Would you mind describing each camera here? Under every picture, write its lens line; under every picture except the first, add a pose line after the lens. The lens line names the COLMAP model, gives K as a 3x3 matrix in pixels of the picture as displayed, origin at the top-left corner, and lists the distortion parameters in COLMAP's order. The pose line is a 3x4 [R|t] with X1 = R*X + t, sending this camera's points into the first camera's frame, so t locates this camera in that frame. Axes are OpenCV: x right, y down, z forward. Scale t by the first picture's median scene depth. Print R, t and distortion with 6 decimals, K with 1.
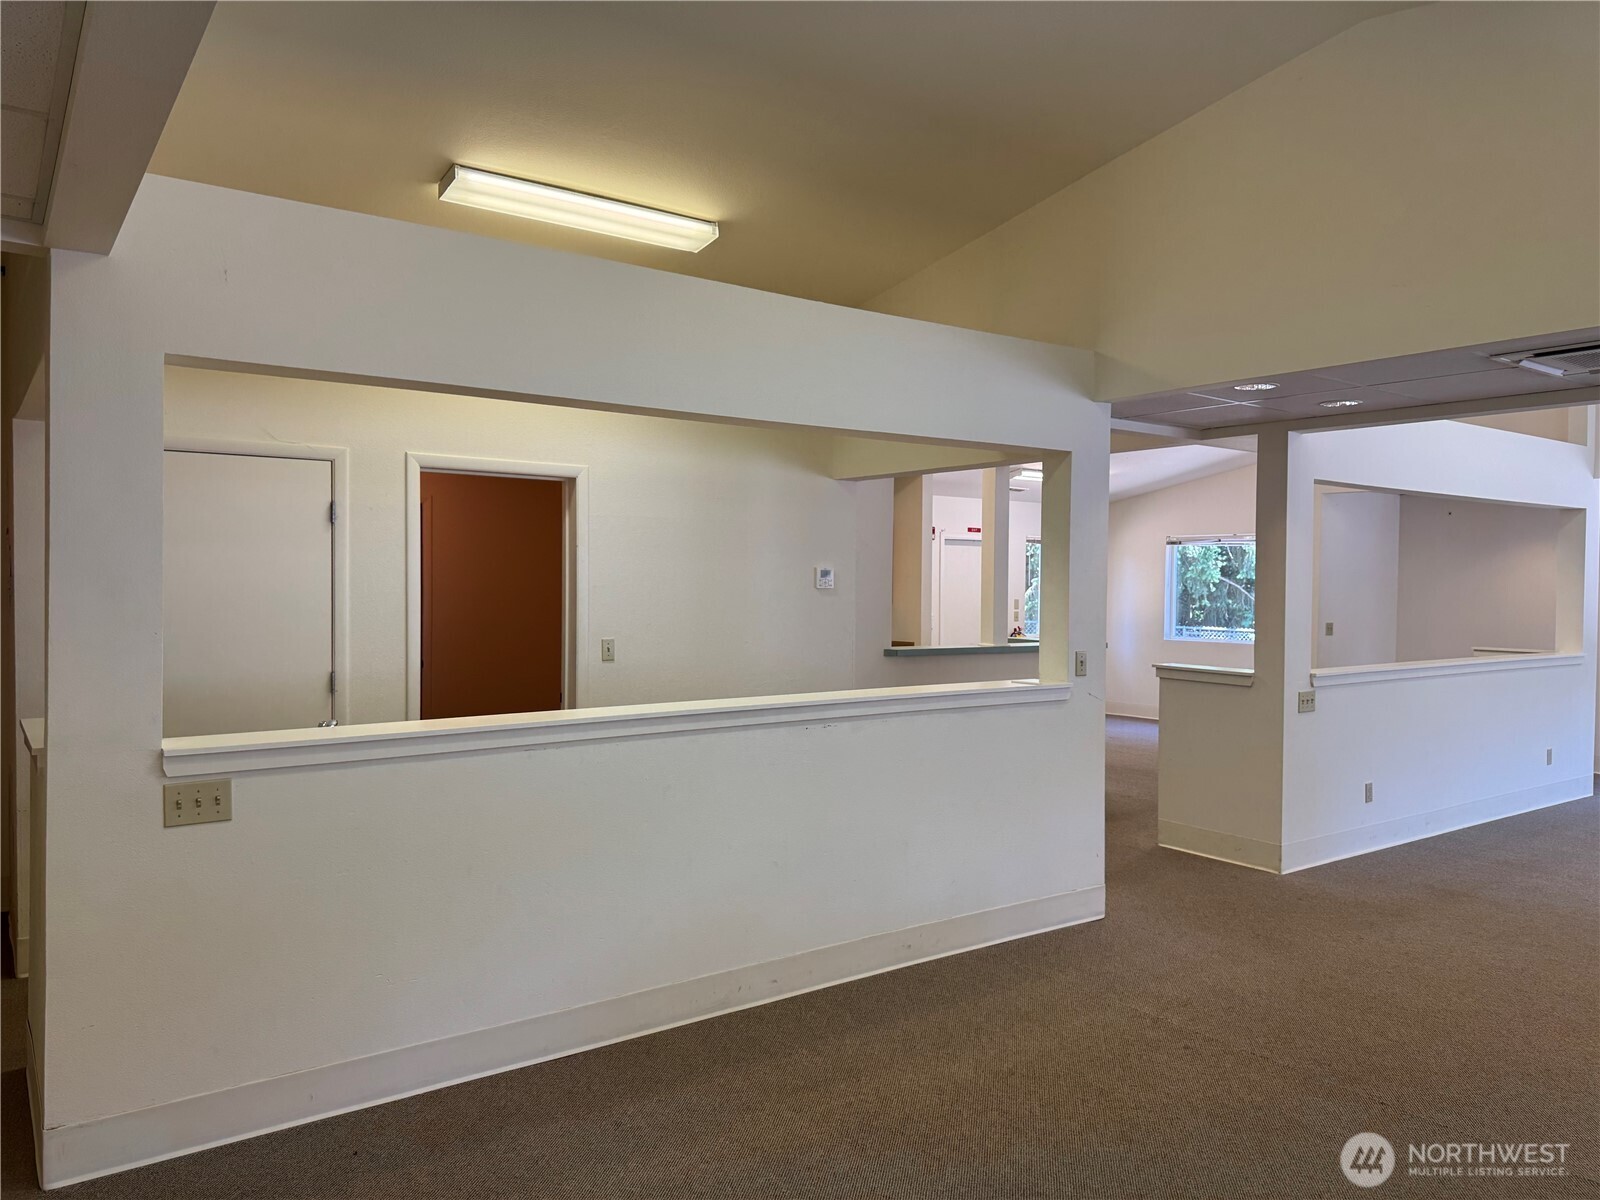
lens RADIAL K [[1125.3, 0, 800.0], [0, 1125.3, 600.0], [0, 0, 1]] dist [0.058124, -0.075602]
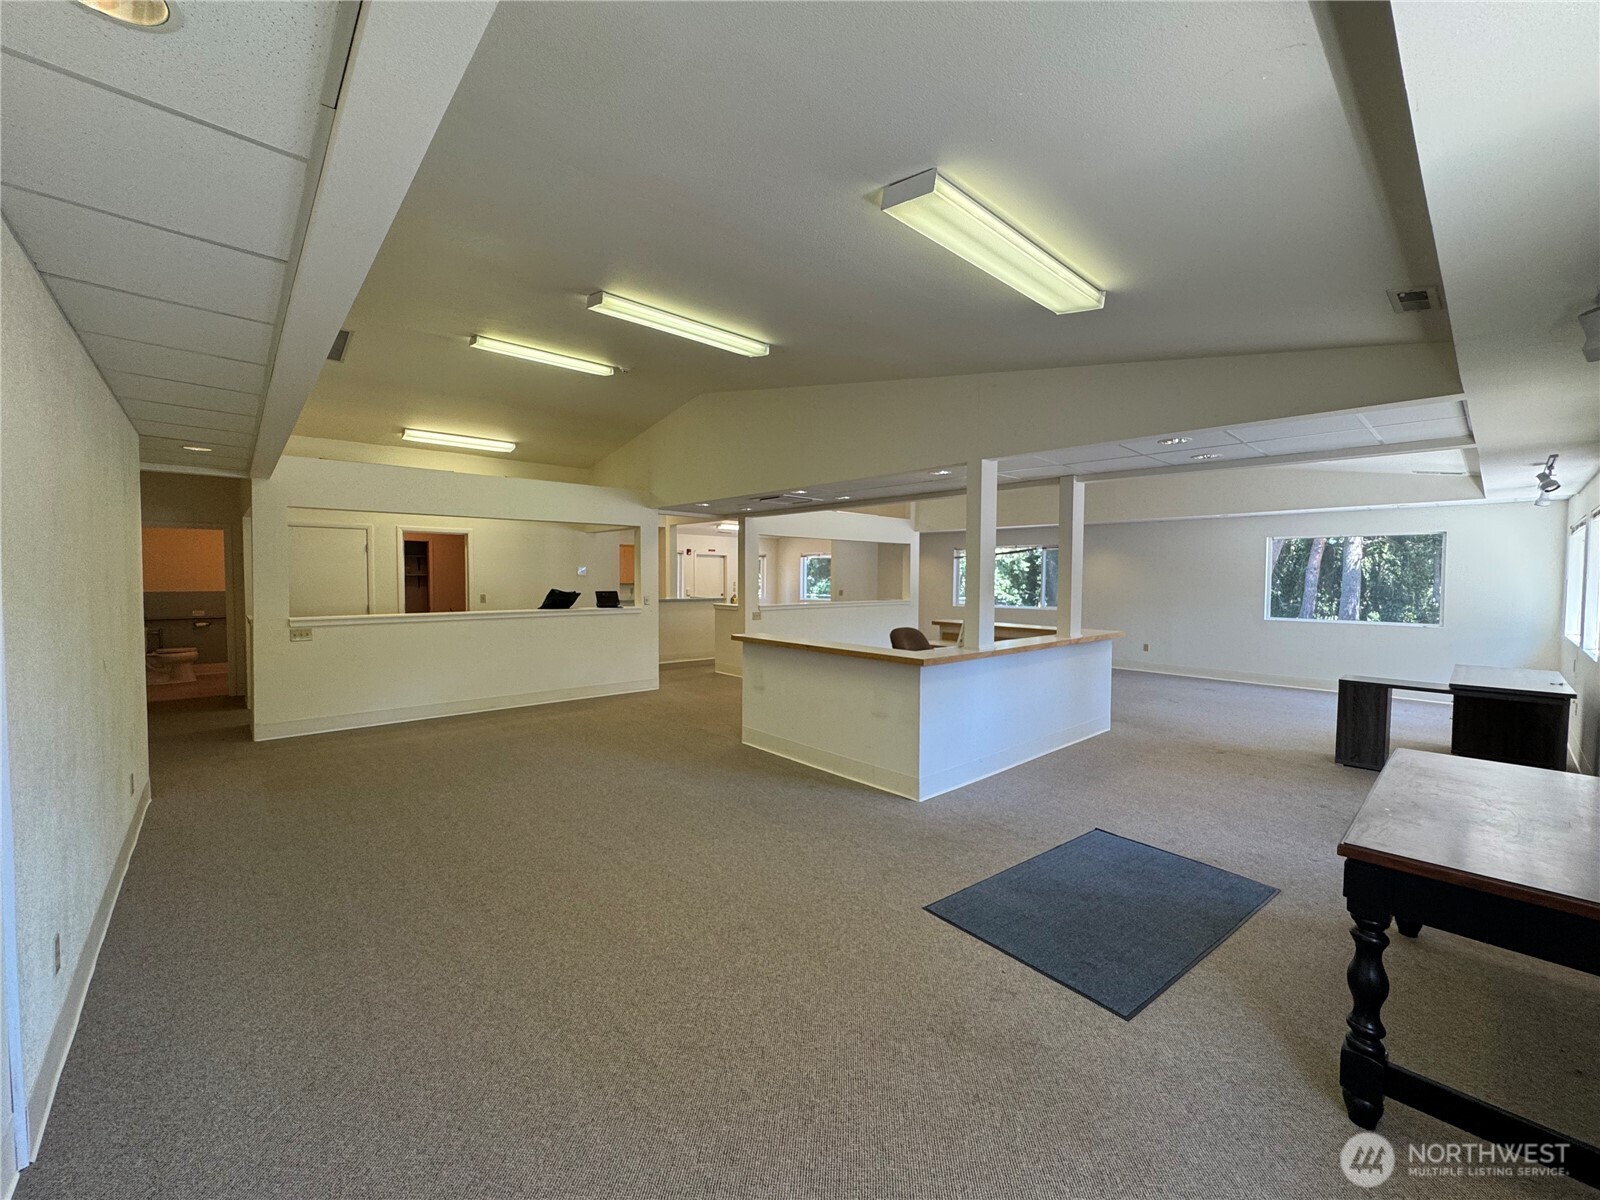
lens RADIAL K [[636.9, 0, 797.6], [0, 636.9, 597.3], [0, 0, 1]] dist [-0.003651, 0.000241]
pose [[0.994260, -0.008670, 0.106636, 0.388837], [0.006969, 0.999843, 0.016318, 0.021167], [-0.106761, -0.015481, 0.994164, -0.550054]]
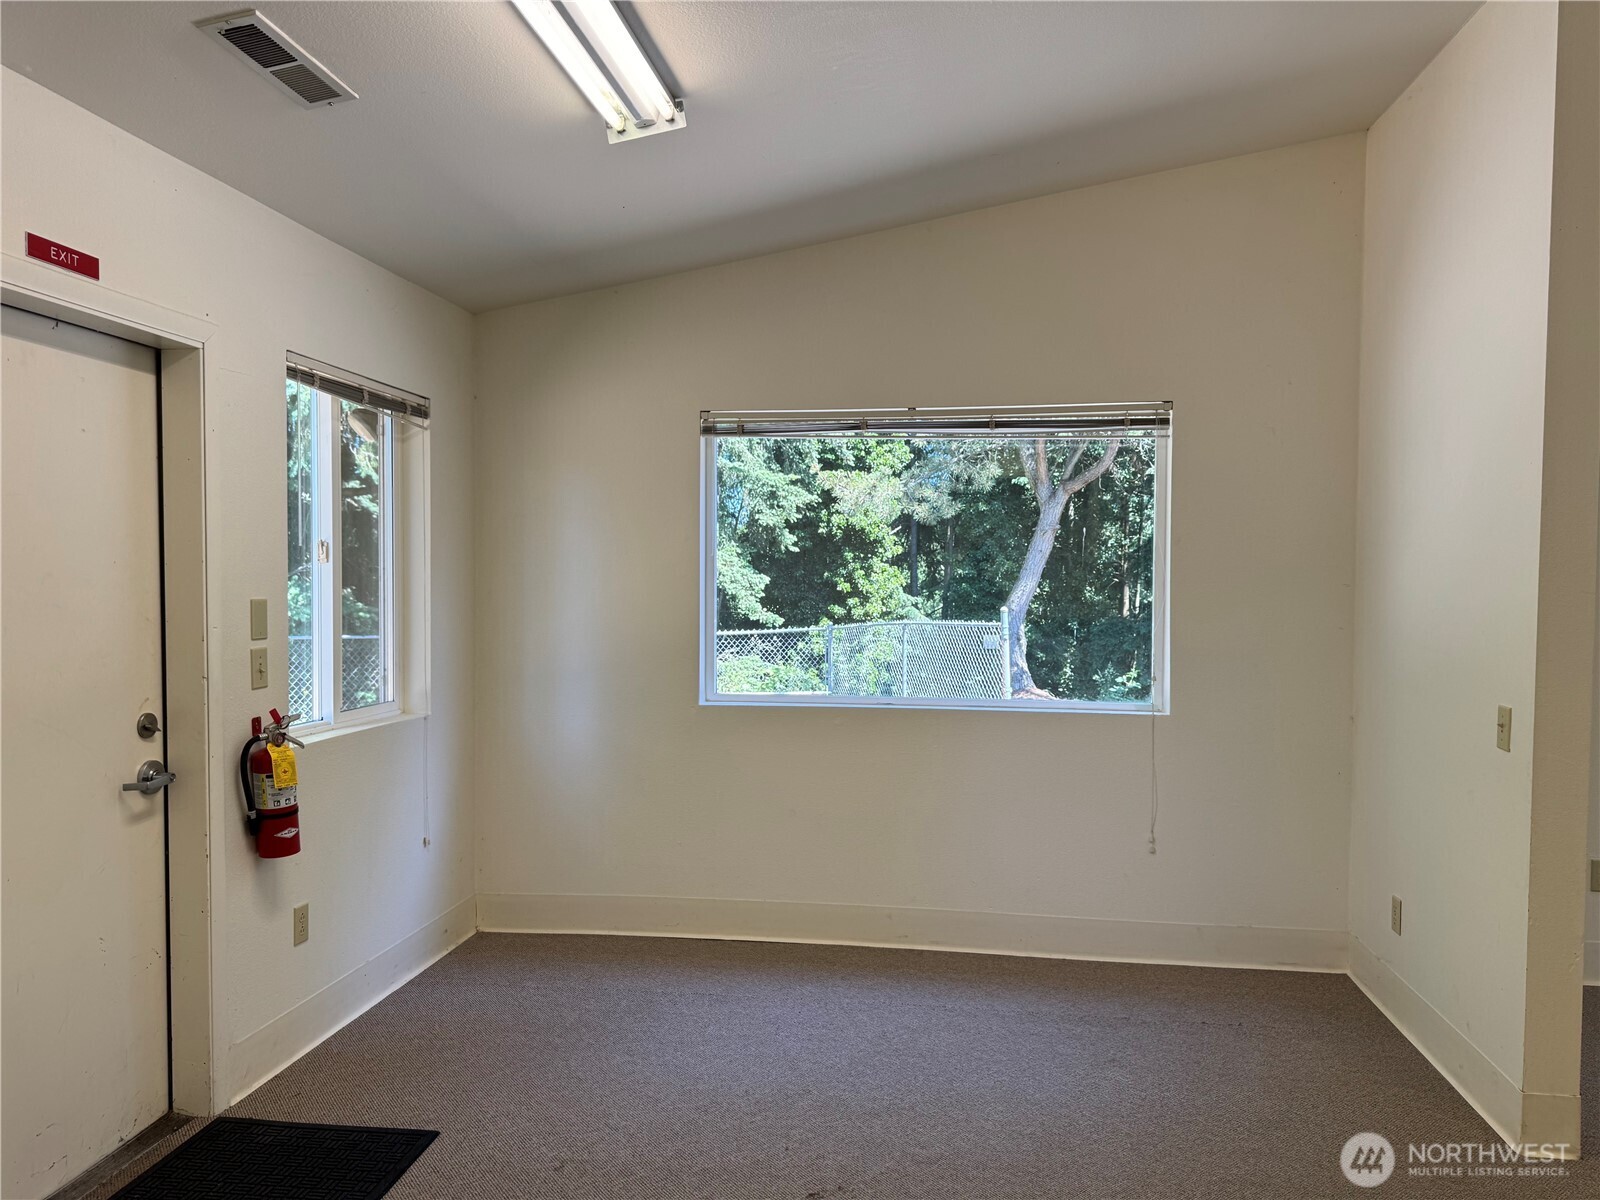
lens RADIAL K [[1122.9, 0, 797.8], [0, 1122.9, 606.2], [0, 0, 1]] dist [0.068906, -0.089303]
pose [[0.701371, -0.025936, 0.712324, 0.207588], [0.014257, 0.999648, 0.022360, -0.007460], [-0.712654, -0.005527, 0.701494, 1.569405]]
